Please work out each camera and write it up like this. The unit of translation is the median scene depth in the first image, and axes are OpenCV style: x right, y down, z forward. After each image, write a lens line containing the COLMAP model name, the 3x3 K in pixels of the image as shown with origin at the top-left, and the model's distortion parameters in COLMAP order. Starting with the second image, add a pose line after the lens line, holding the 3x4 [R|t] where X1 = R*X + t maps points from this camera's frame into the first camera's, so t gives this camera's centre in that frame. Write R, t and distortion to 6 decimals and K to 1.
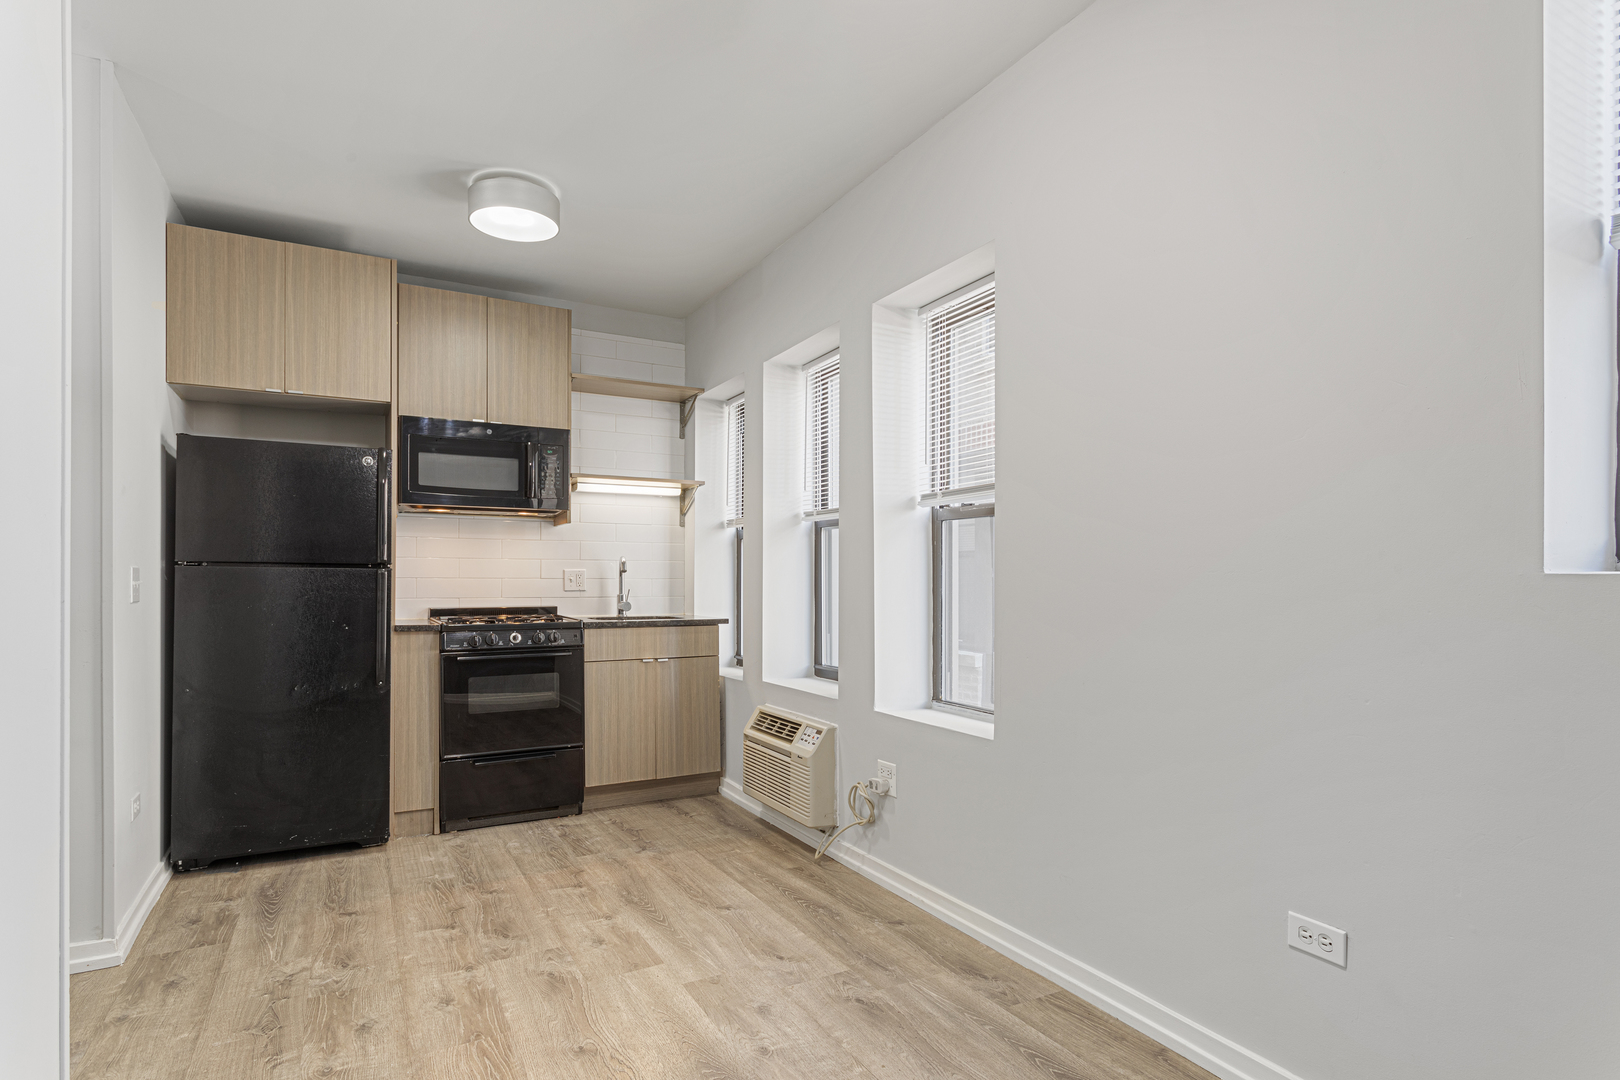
lens RADIAL K [[831.8, 0, 797.9], [0, 831.8, 577.5], [0, 0, 1]] dist [-0.004628, 0.000626]
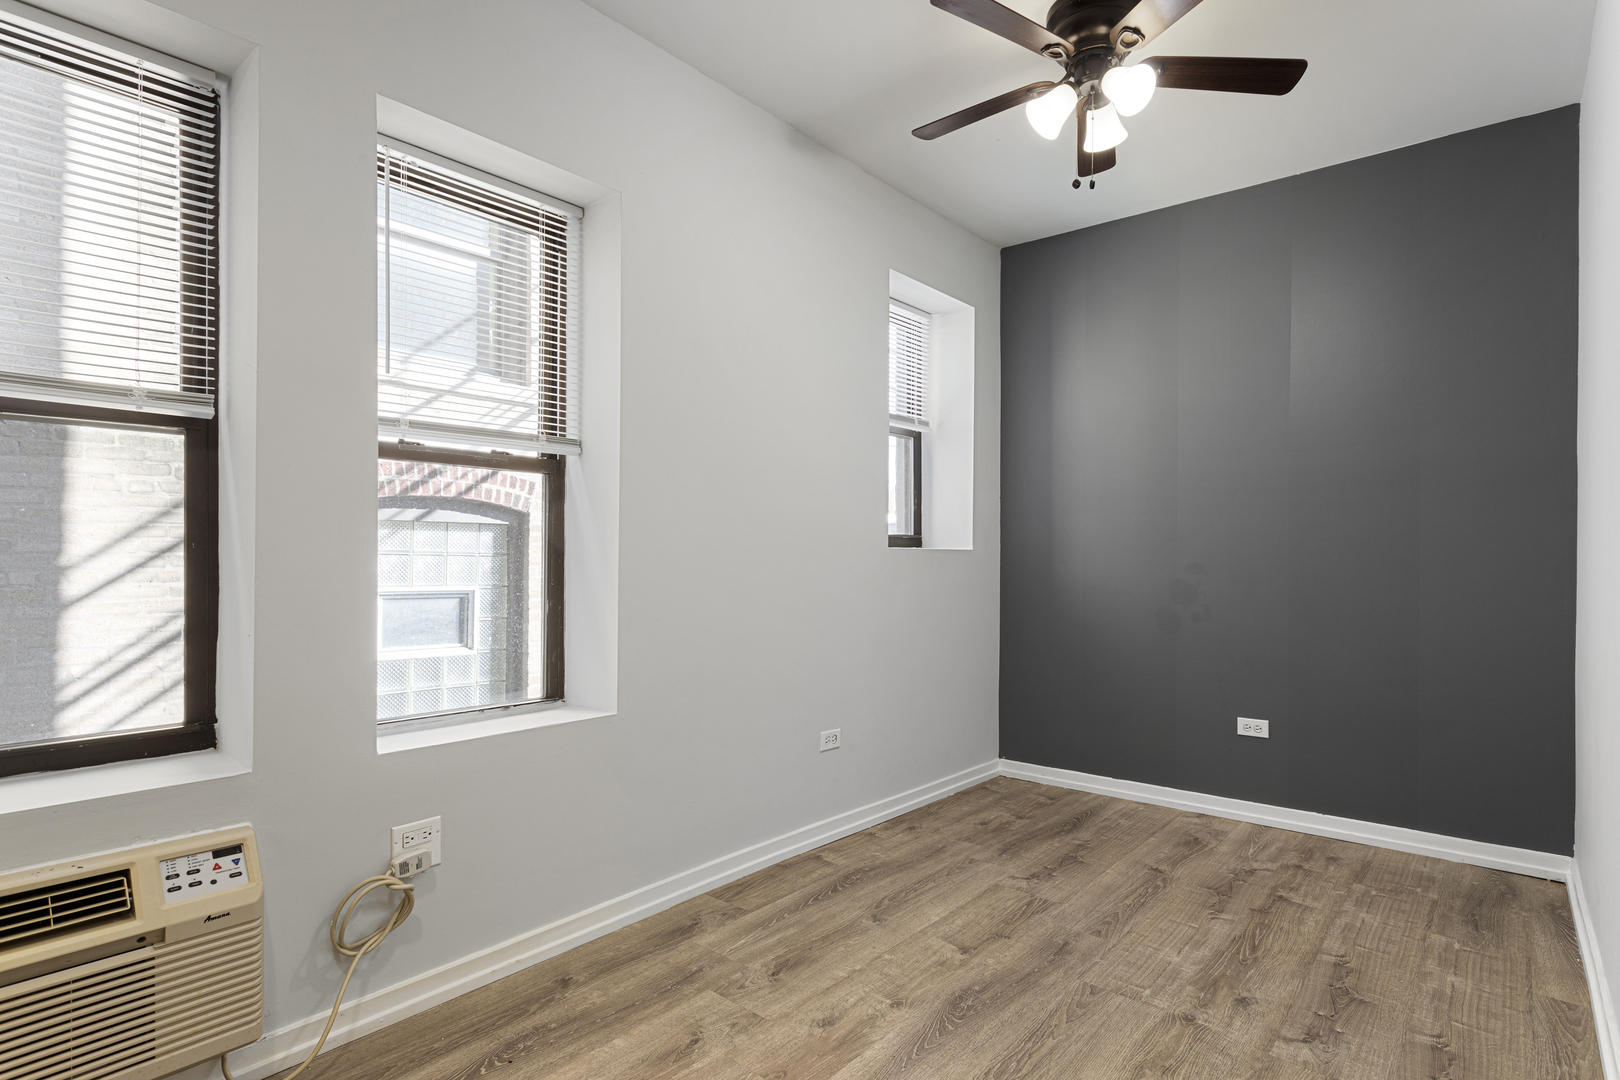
lens RADIAL K [[831.8, 0, 814.3], [0, 831.8, 552.9], [0, 0, 1]] dist [-0.004628, 0.000626]
pose [[-0.359853, -0.001120, 0.933008, -0.858321], [-0.006745, 0.999976, -0.001401, 0.009066], [-0.932984, -0.006797, -0.359852, 1.304245]]
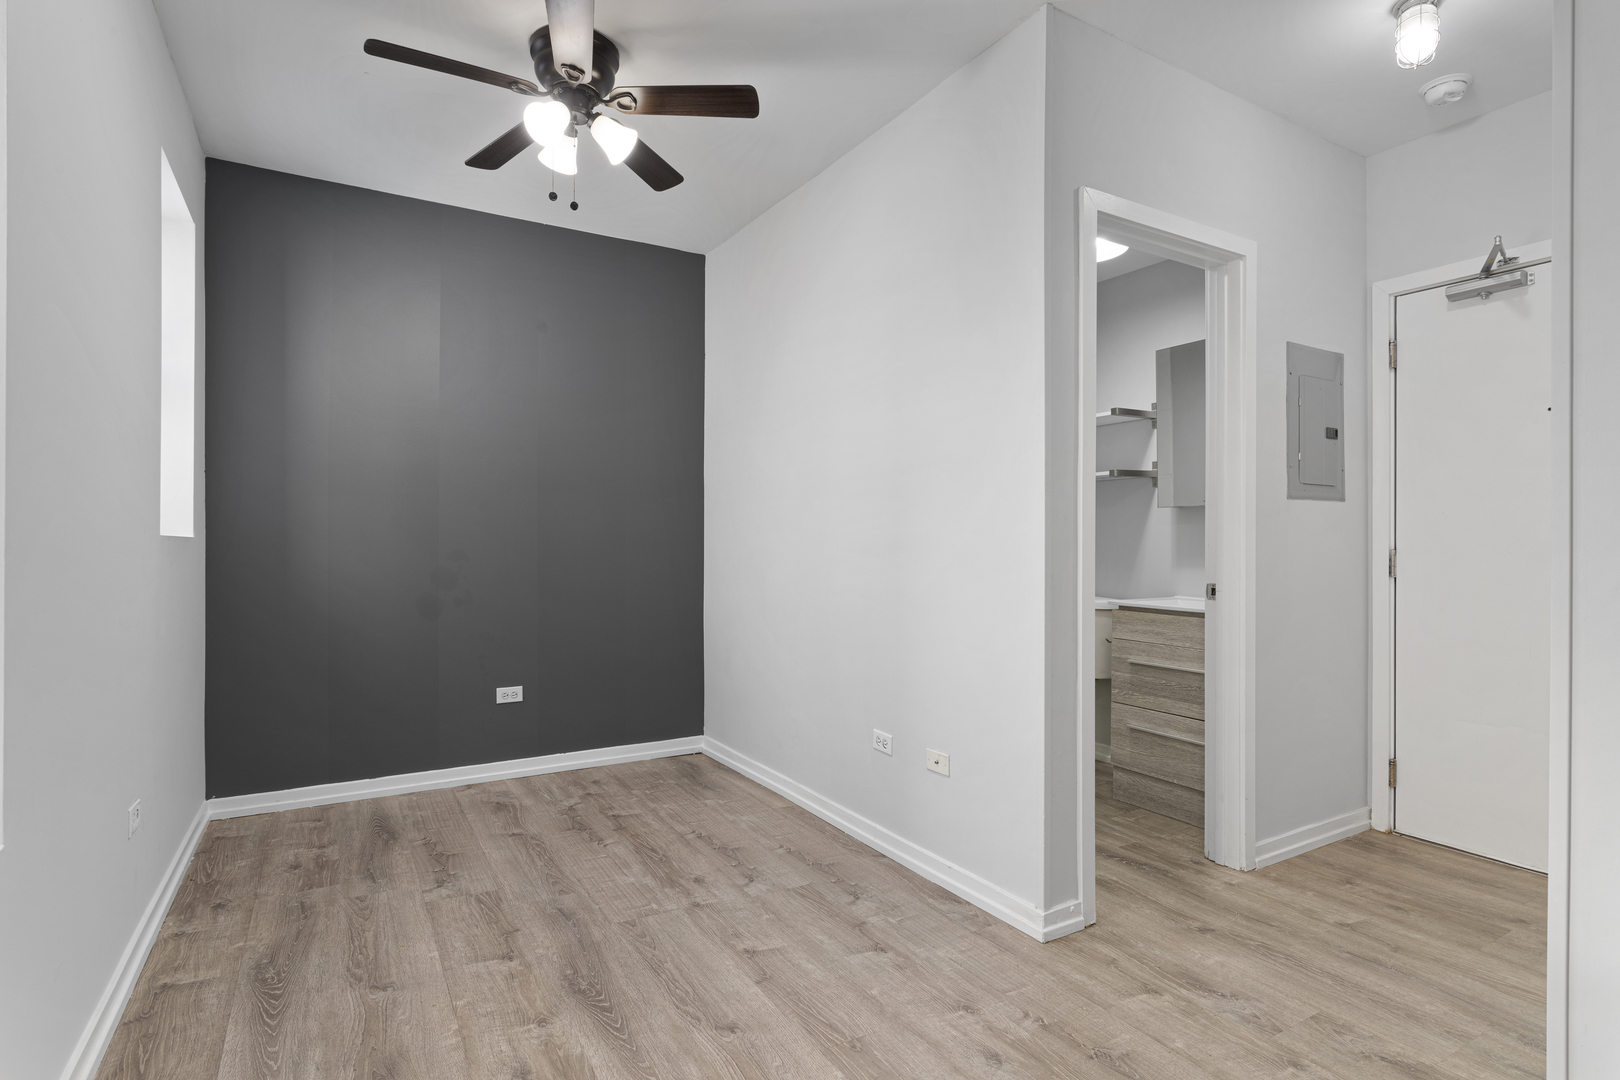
lens RADIAL K [[831.8, 0, 811.8], [0, 831.8, 536.8], [0, 0, 1]] dist [-0.004628, 0.000626]
pose [[-0.999175, -0.003580, -0.040464, -0.279902], [-0.003228, 0.999956, -0.008771, 0.005737], [0.040493, -0.008633, -0.999143, 1.766505]]
